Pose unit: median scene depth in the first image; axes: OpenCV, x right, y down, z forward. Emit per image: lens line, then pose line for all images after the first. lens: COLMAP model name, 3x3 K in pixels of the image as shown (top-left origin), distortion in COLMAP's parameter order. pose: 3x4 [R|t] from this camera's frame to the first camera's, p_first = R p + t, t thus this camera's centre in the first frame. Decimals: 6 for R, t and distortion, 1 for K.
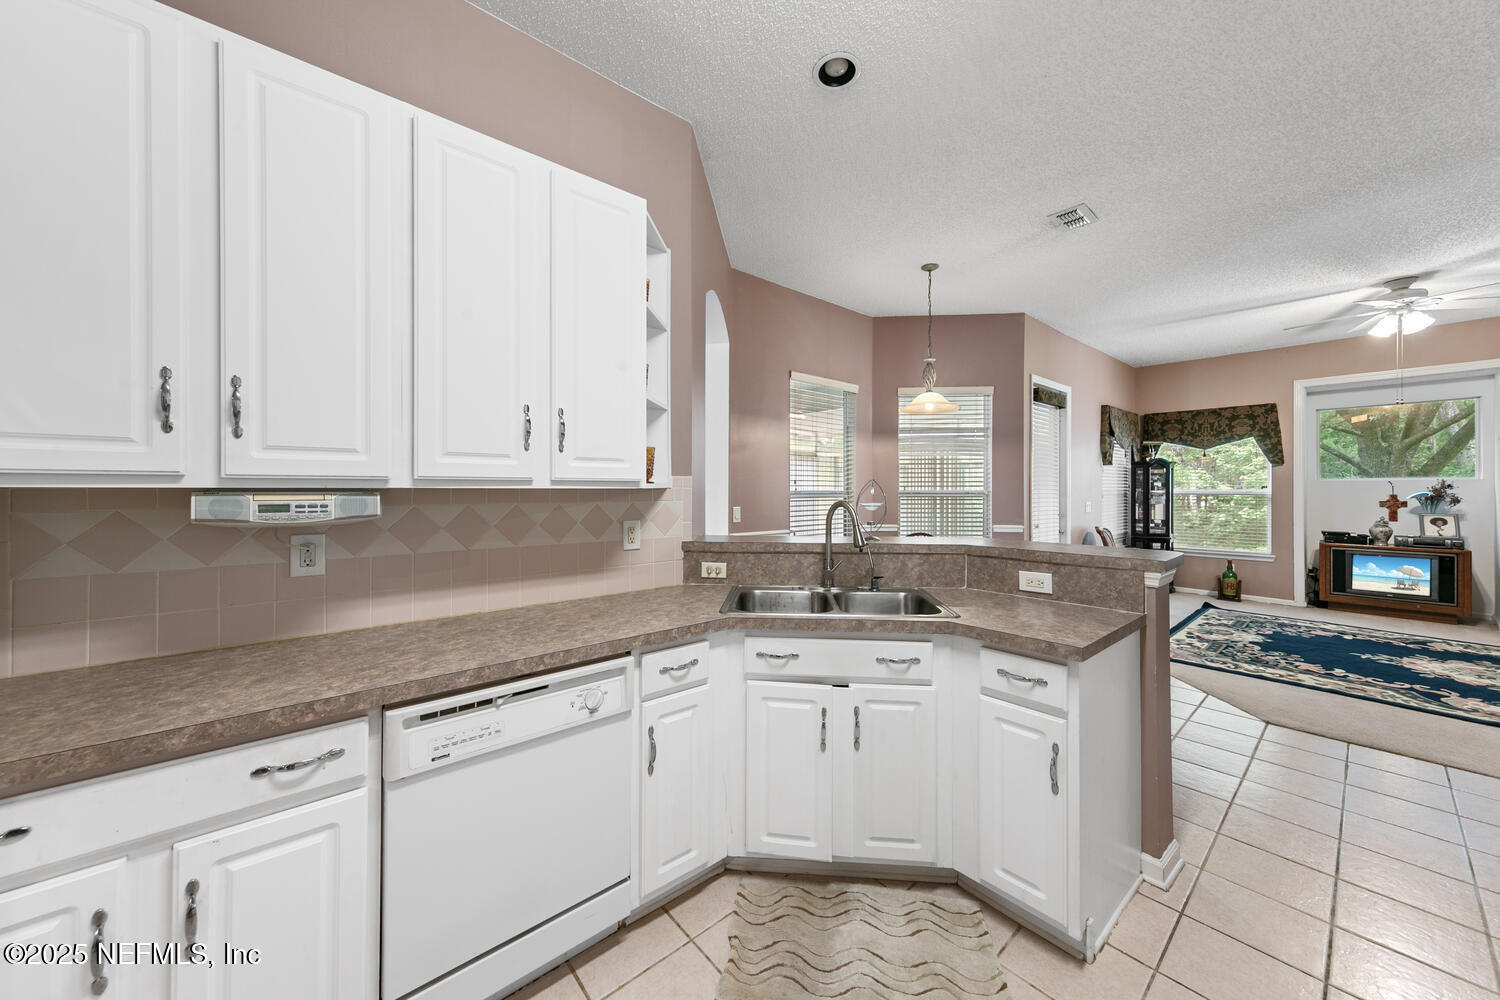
lens RADIAL K [[537.7, 0, 738.0], [0, 537.7, 490.2], [0, 0, 1]] dist [0.009603, -0.000267]
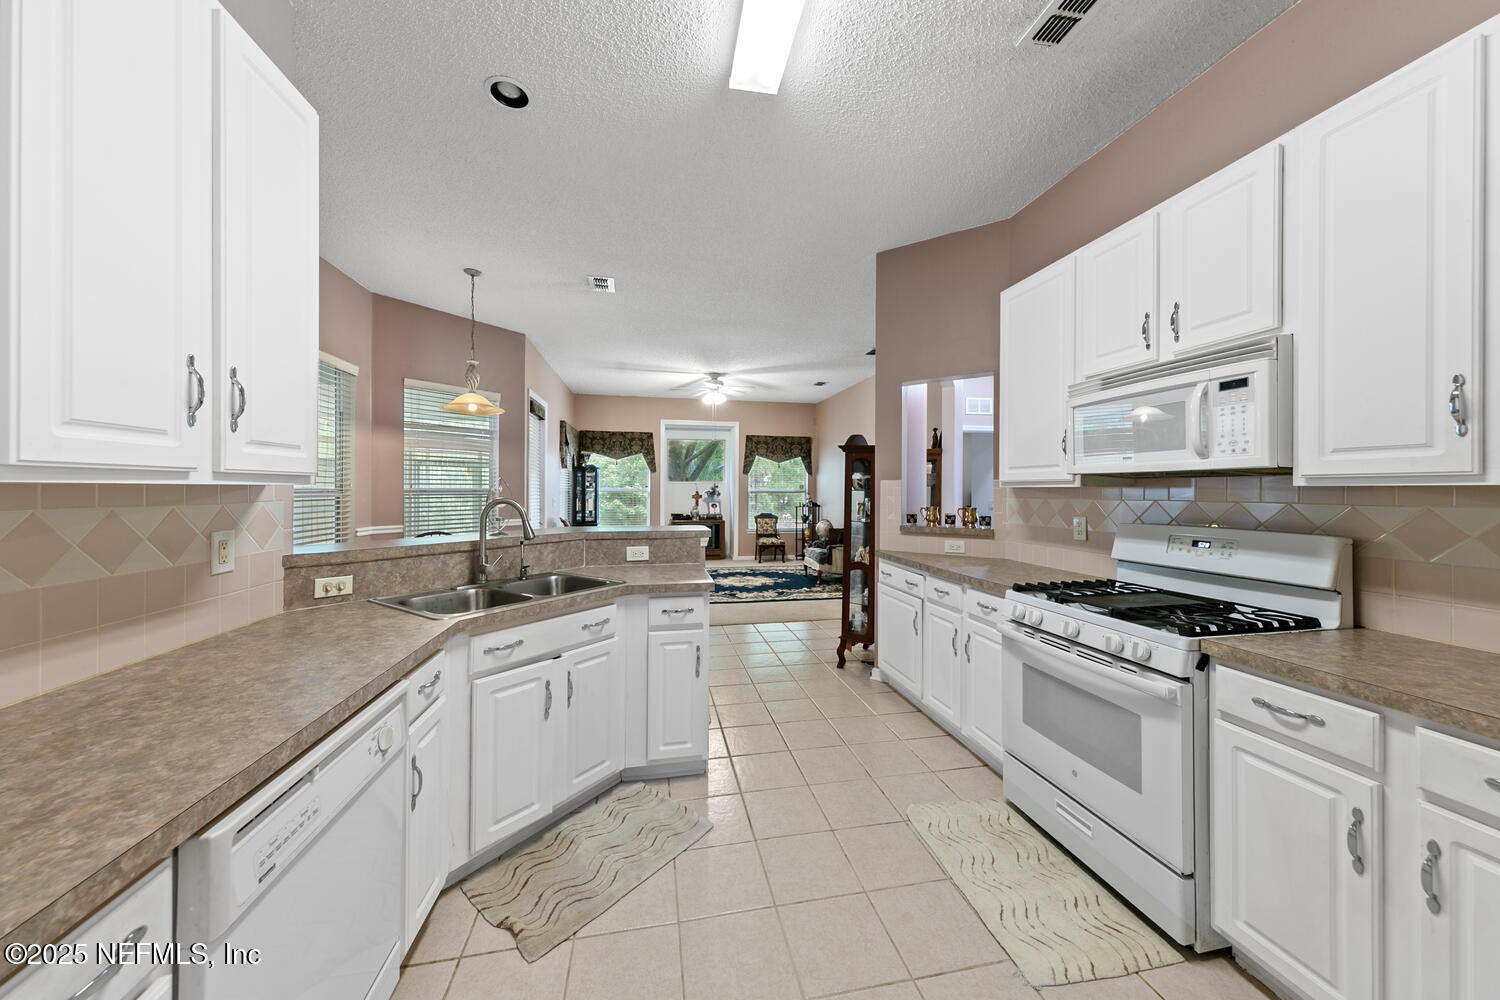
lens RADIAL K [[537.7, 0, 745.9], [0, 537.7, 491.0], [0, 0, 1]] dist [0.009603, -0.000267]
pose [[0.475004, -0.002574, 0.879980, -0.502859], [-0.002082, 0.999990, 0.004049, 0.000152], [-0.879981, -0.003756, 0.474994, 0.075223]]
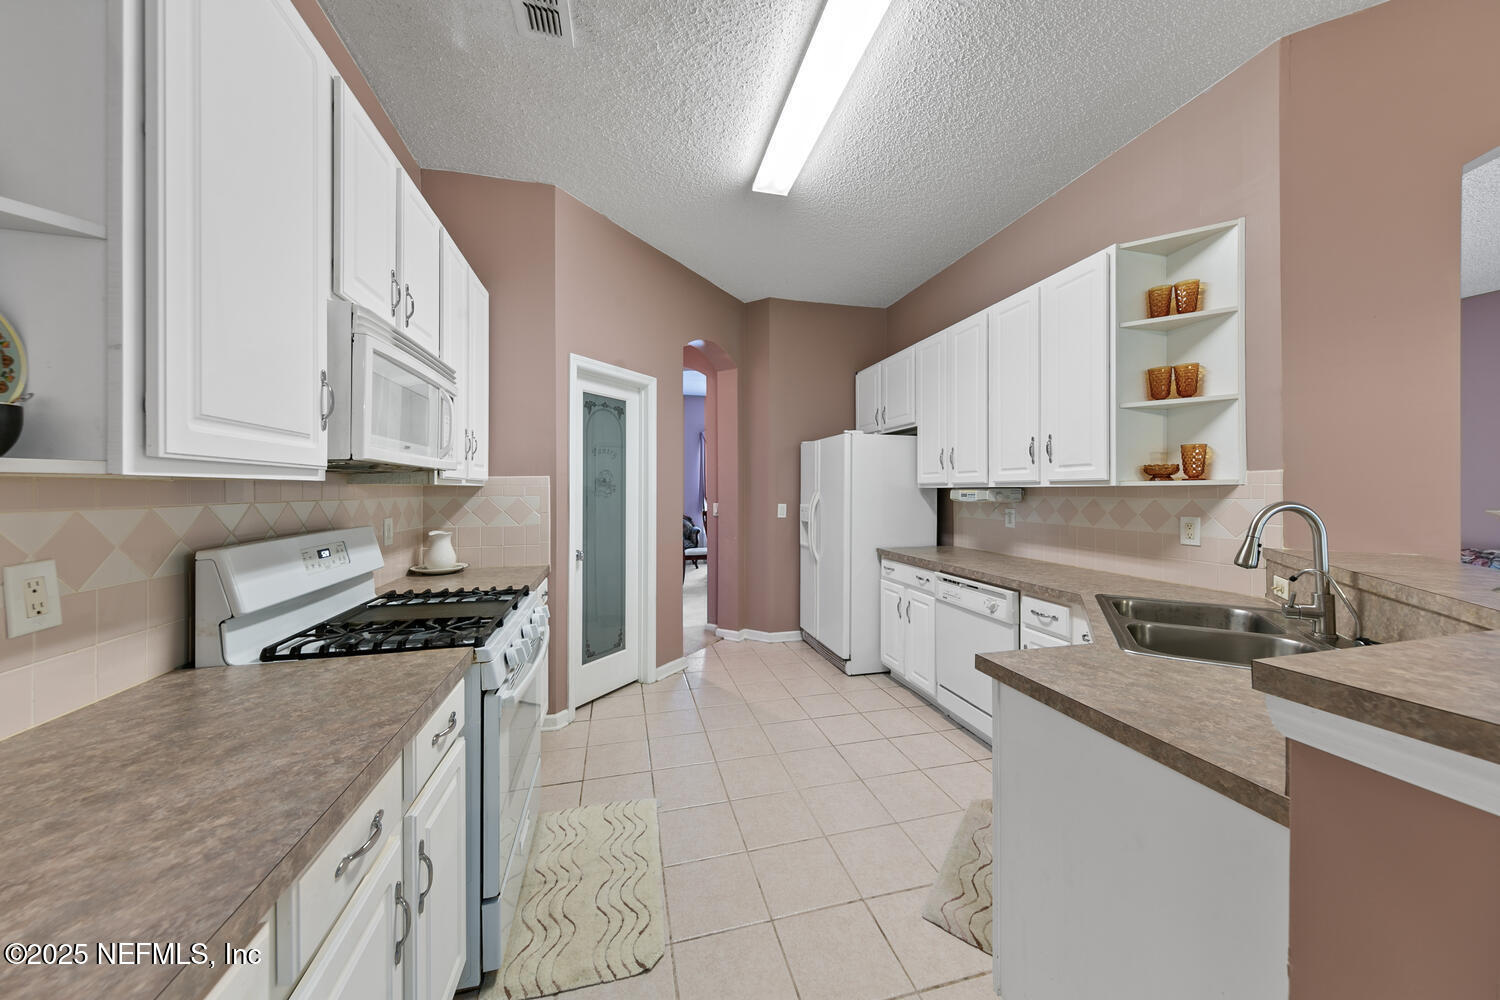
lens RADIAL K [[537.7, 0, 755.0], [0, 537.7, 492.2], [0, 0, 1]] dist [0.009603, -0.000267]
pose [[-0.434469, 0.004404, -0.900676, 1.145239], [0.001621, 0.999990, 0.004107, 0.003701], [0.900685, 0.000325, -0.434472, 0.730302]]
